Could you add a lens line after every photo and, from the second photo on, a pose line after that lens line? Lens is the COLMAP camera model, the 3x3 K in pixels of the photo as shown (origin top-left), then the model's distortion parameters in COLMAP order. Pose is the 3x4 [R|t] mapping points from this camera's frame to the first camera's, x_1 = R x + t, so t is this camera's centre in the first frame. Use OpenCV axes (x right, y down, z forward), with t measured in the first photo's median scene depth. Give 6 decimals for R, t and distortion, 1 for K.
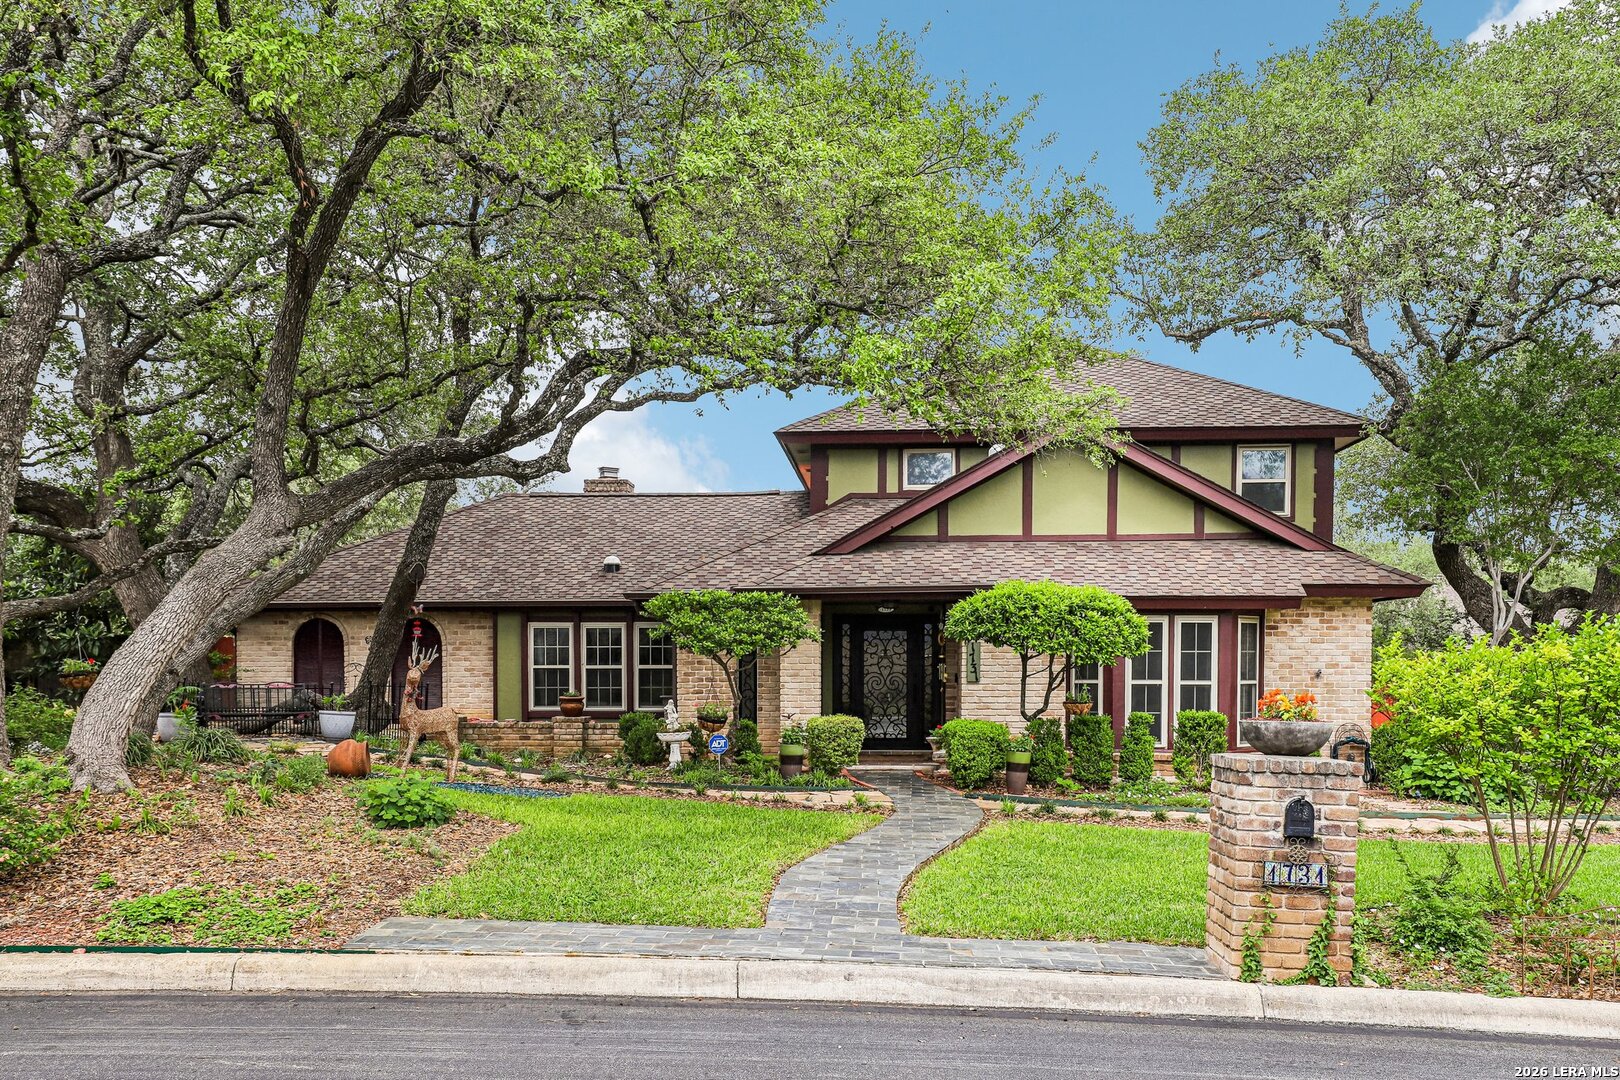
lens RADIAL K [[1501.2, 0, 770.3], [0, 1501.2, 620.6], [0, 0, 1]] dist [0.089259, 0.000000]
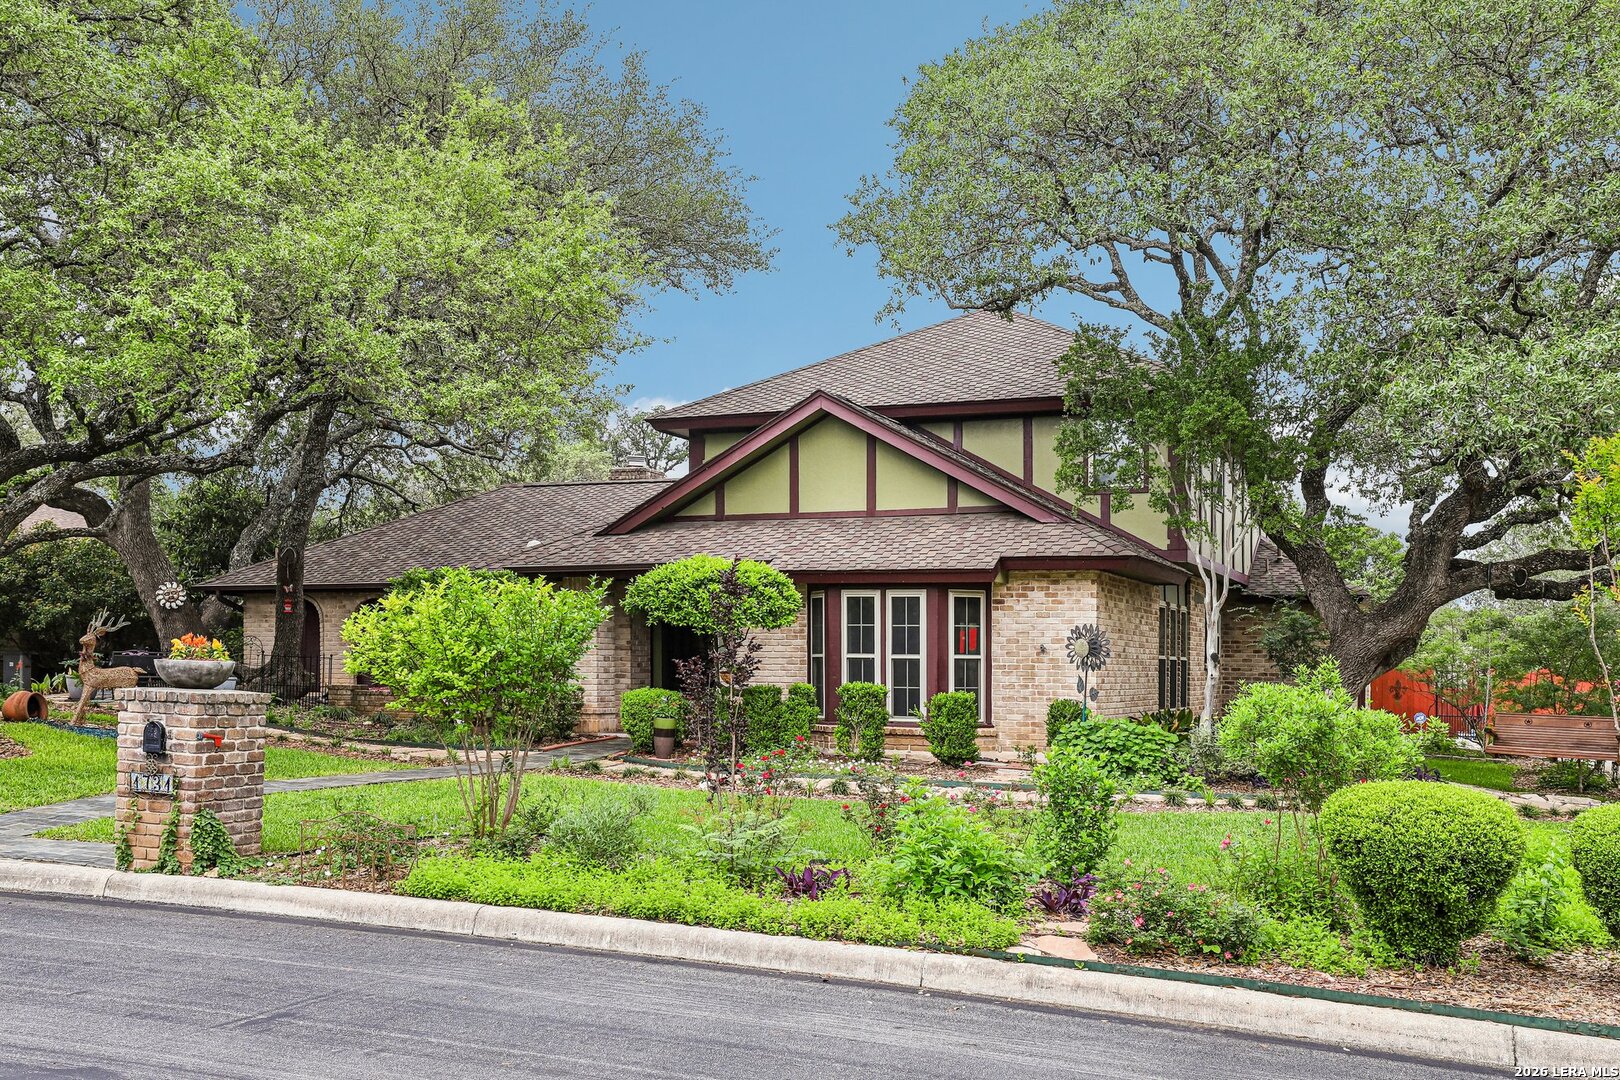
lens RADIAL K [[1610.3, 0, 756.6], [0, 1610.3, 598.1], [0, 0, 1]] dist [0.078366, 0.000000]
pose [[0.945149, -0.004773, -0.326606, 0.525402], [0.001189, 0.999937, -0.011170, 0.013728], [0.326639, 0.010169, 0.945095, -0.036953]]
